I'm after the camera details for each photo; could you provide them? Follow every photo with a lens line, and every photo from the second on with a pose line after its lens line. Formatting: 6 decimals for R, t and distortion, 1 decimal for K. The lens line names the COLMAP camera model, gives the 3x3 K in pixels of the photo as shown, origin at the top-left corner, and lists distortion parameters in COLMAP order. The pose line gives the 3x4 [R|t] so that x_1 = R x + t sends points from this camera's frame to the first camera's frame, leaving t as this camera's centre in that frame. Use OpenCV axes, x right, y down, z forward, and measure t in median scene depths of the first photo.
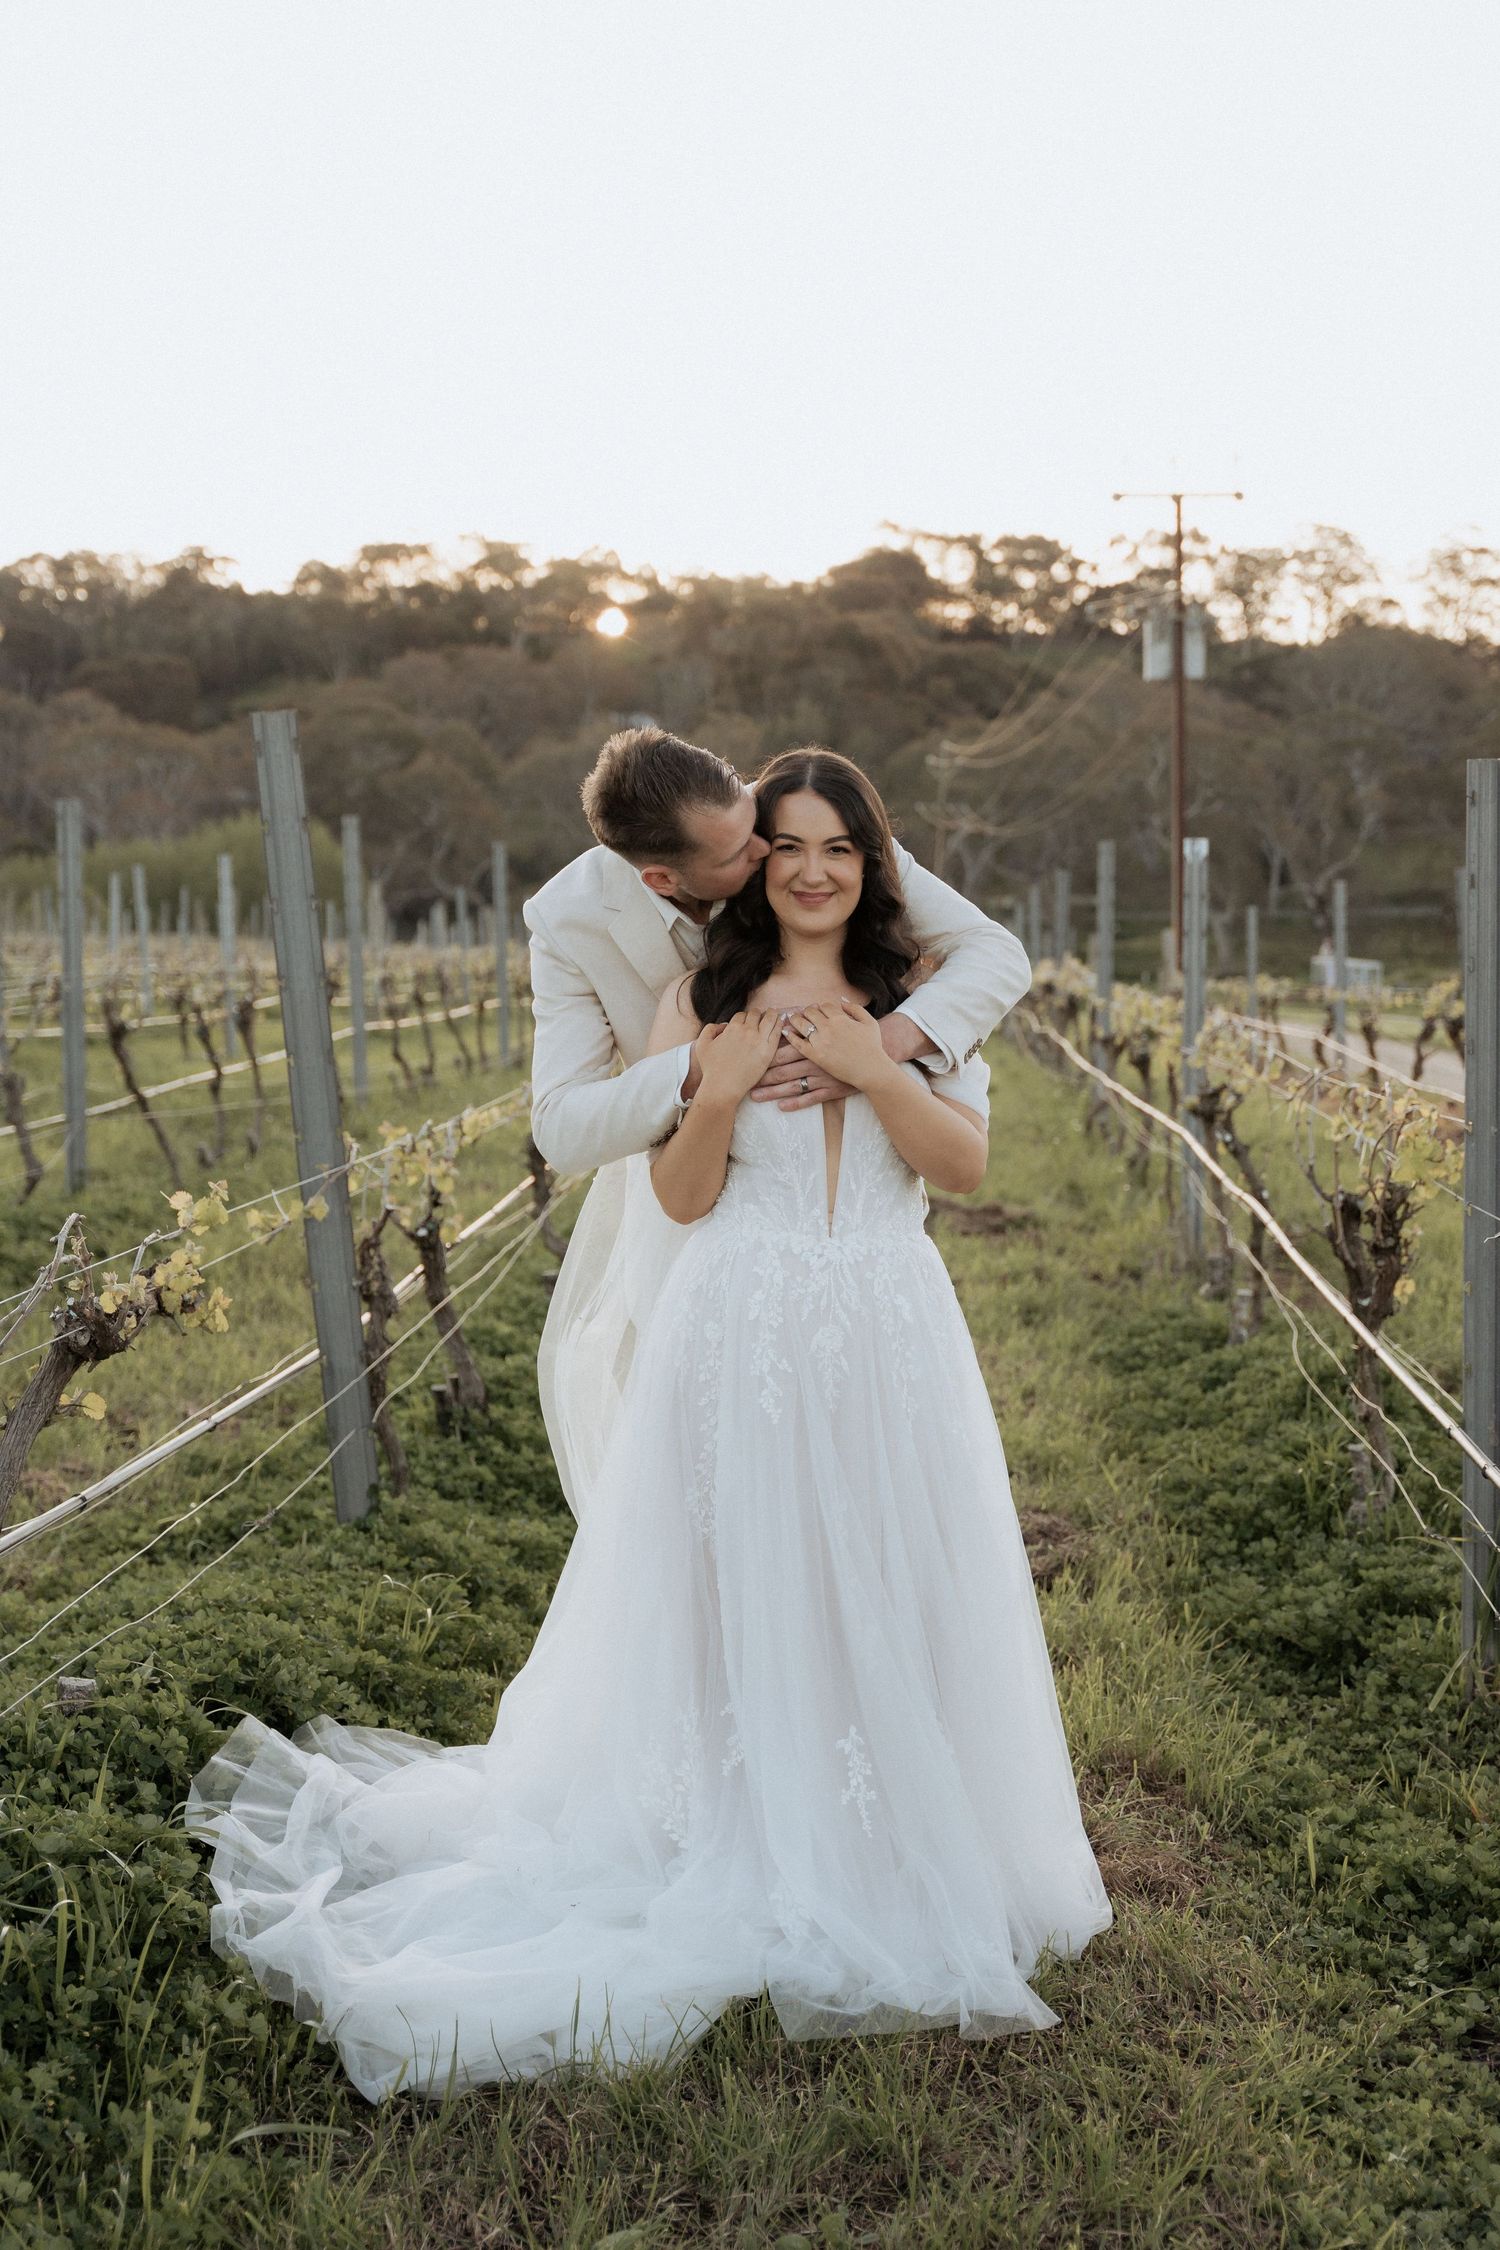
lens RADIAL K [[2963.3, 0, 750.0], [0, 2963.3, 1125.0], [0, 0, 1]] dist [0.010020, -0.018930]
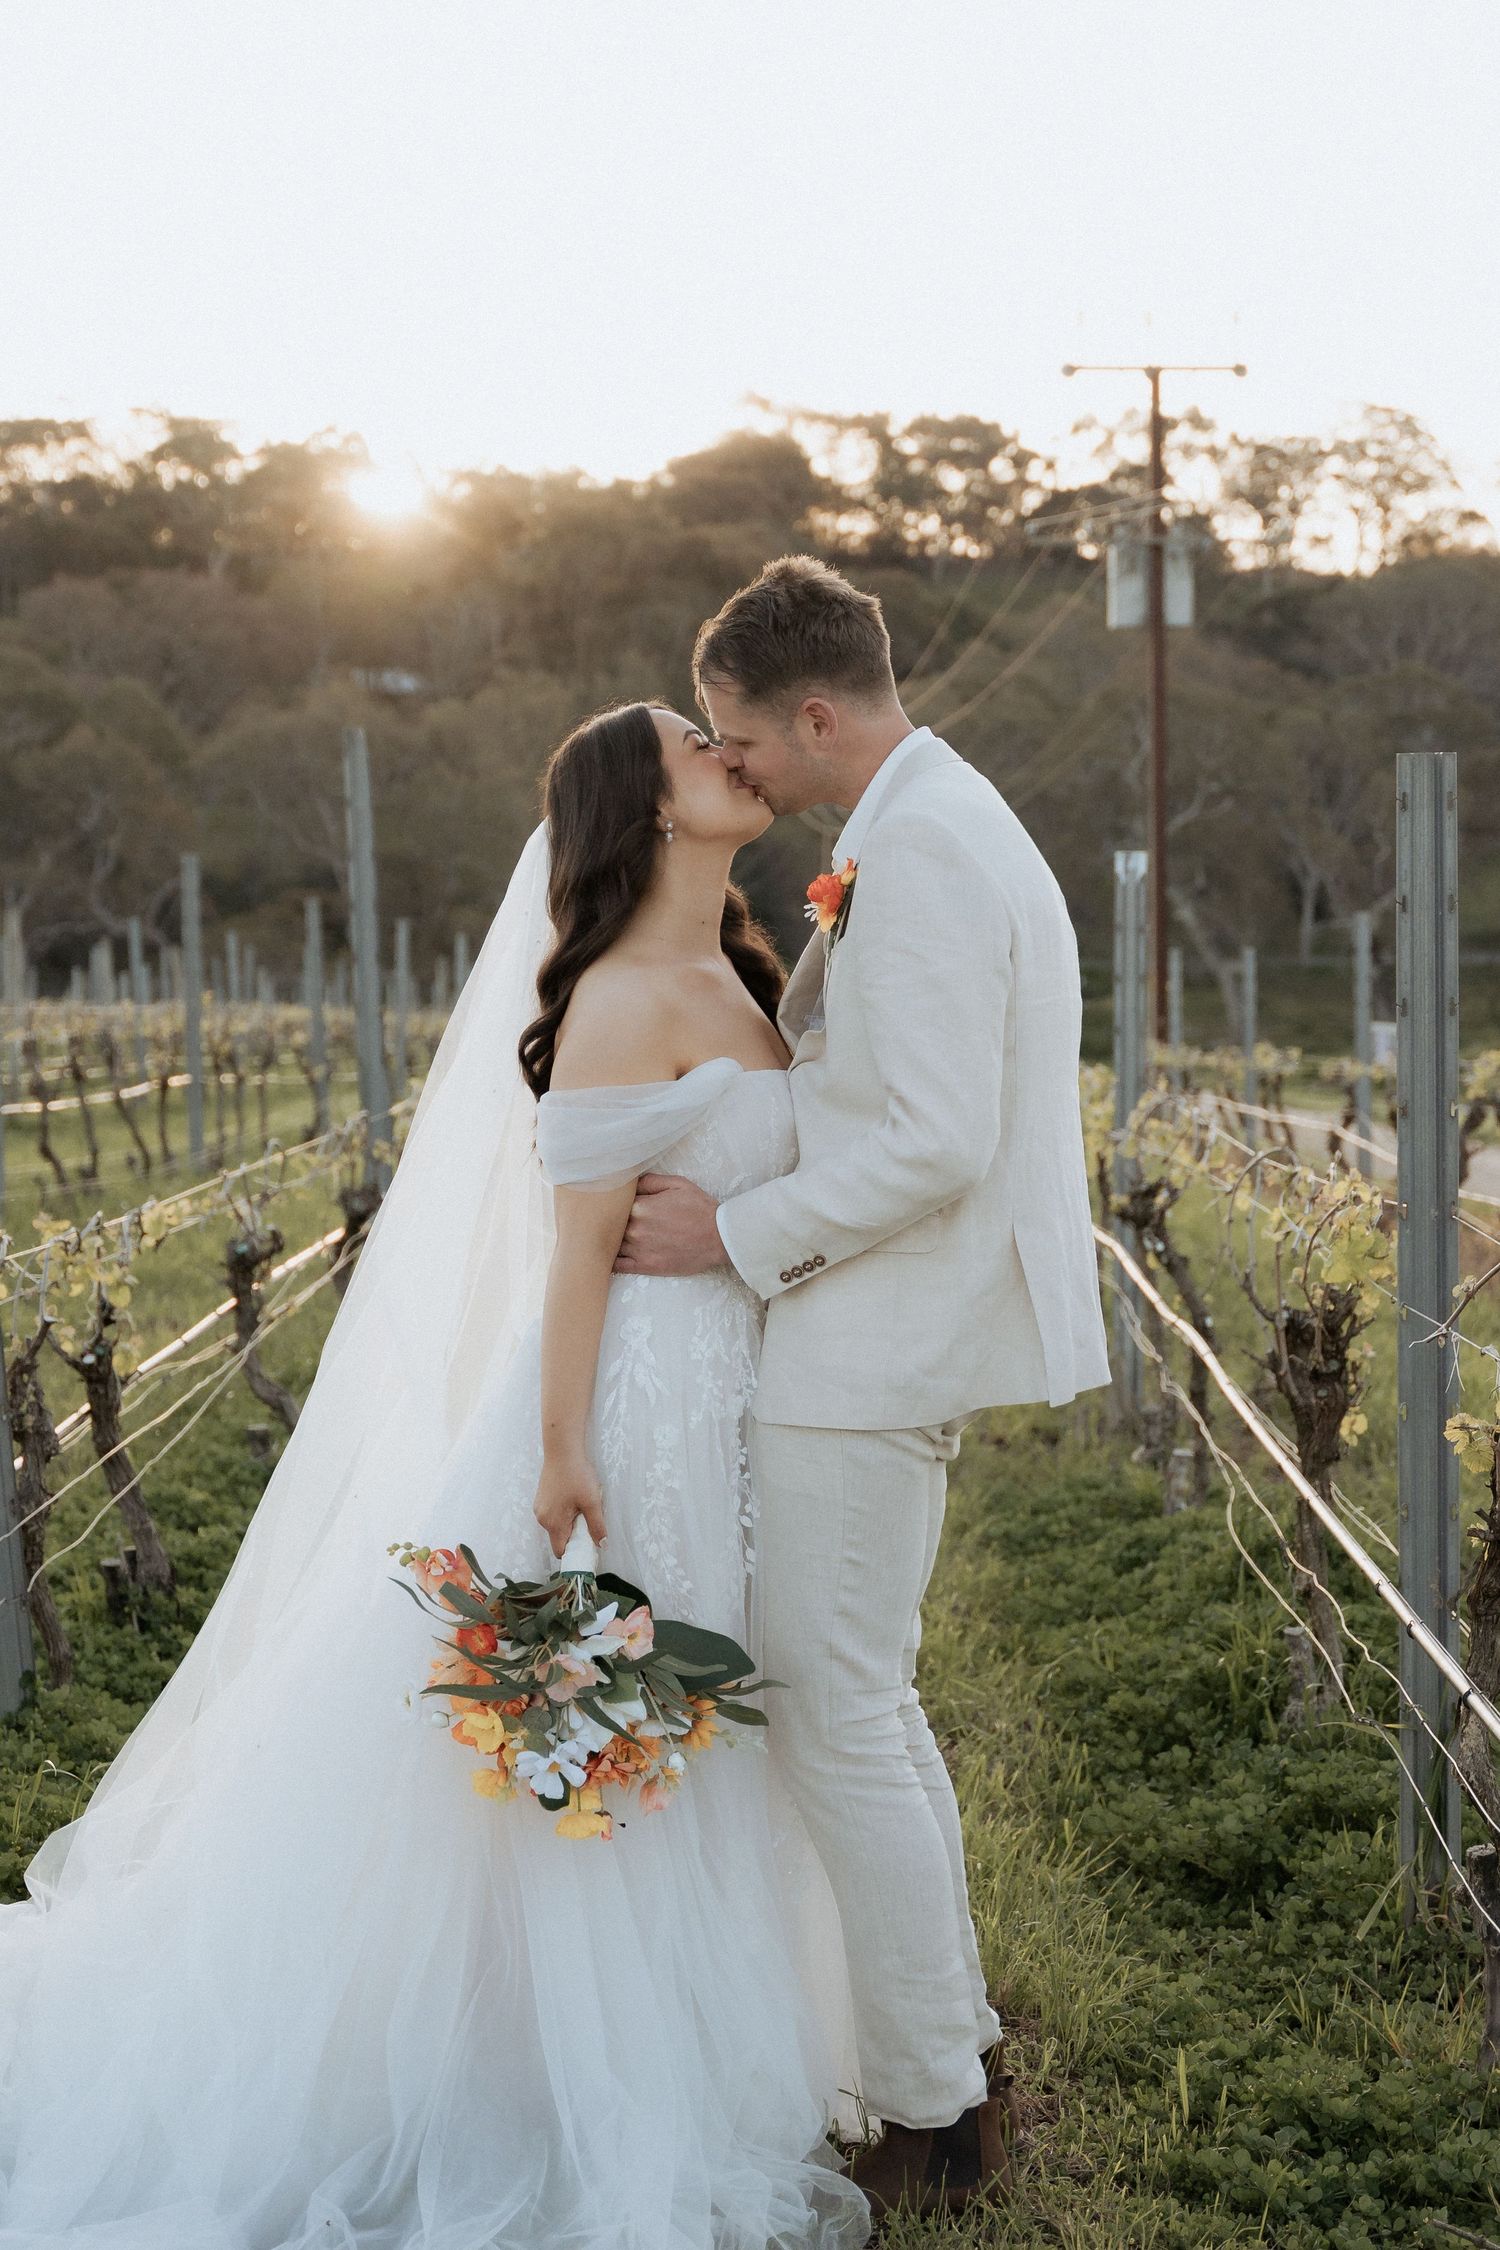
lens RADIAL K [[4335.0, 0, 750.0], [0, 4335.0, 1125.0], [0, 0, 1]] dist [0.016282, -0.044250]
pose [[0.999012, 0.000640, 0.044432, 0.008040], [0.000834, 0.999450, -0.033147, 0.010041], [-0.044429, 0.033151, 0.998462, -0.101610]]
